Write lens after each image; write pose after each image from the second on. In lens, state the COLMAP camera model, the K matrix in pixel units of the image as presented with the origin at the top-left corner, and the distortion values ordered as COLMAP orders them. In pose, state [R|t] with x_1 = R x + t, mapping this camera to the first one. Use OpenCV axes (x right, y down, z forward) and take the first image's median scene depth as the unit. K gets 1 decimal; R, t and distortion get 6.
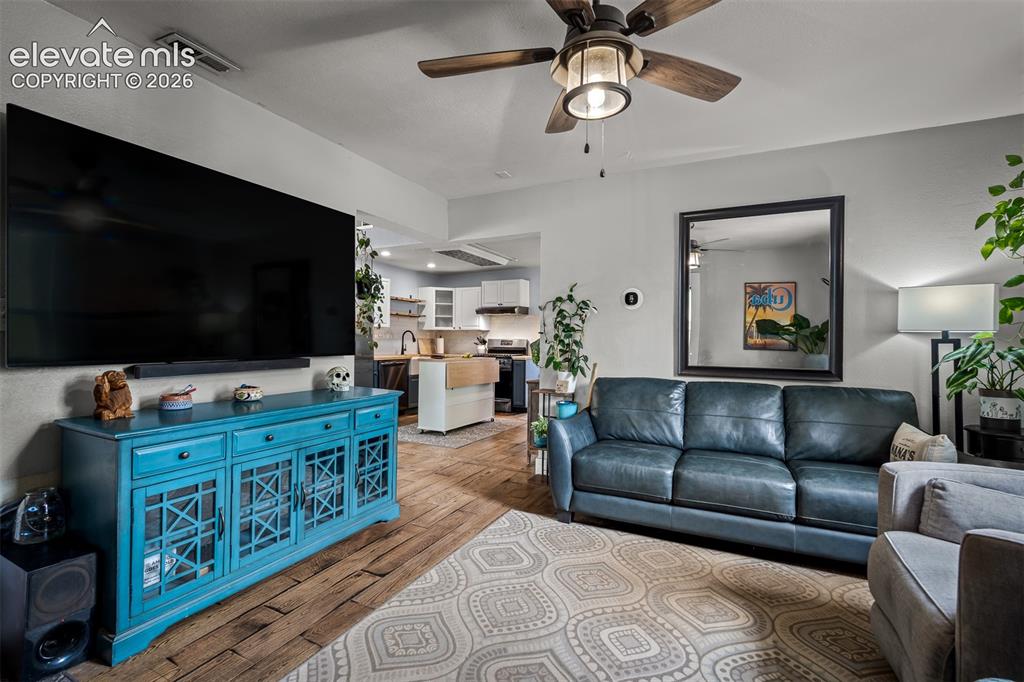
lens RADIAL K [[459.0, 0, 516.0], [0, 459.0, 345.0], [0, 0, 1]] dist [-0.009829, 0.001941]
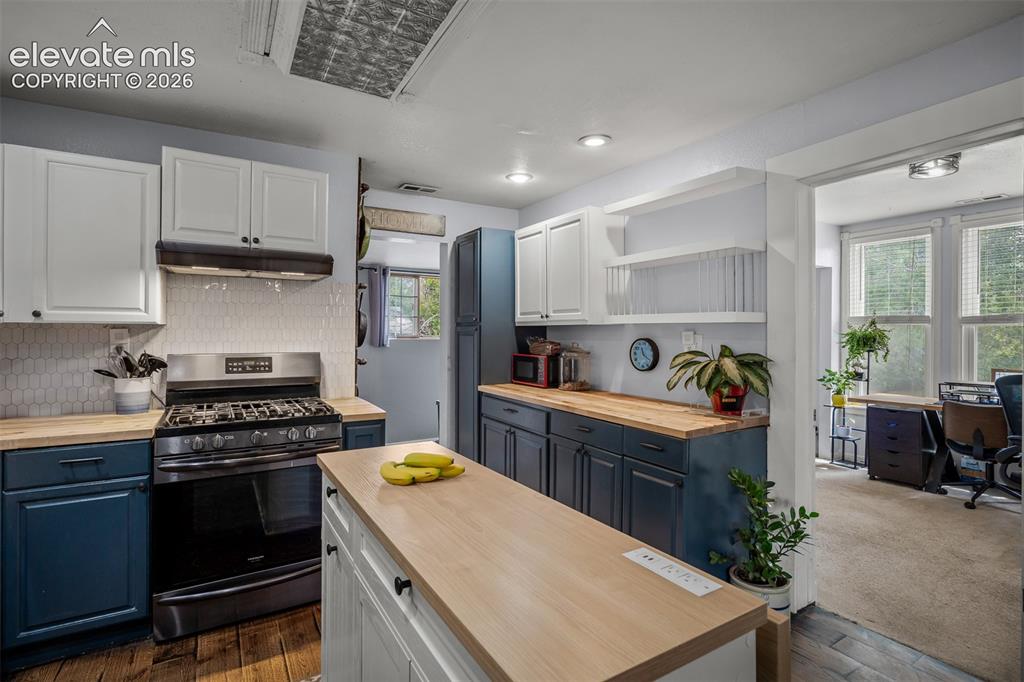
lens RADIAL K [[480.8, 0, 506.7], [0, 480.8, 331.9], [0, 0, 1]] dist [-0.004374, -0.000090]
pose [[0.547545, -0.004755, 0.836763, -0.204447], [0.003711, 0.999988, 0.003255, -0.028873], [-0.836768, 0.001323, 0.547556, 0.680384]]
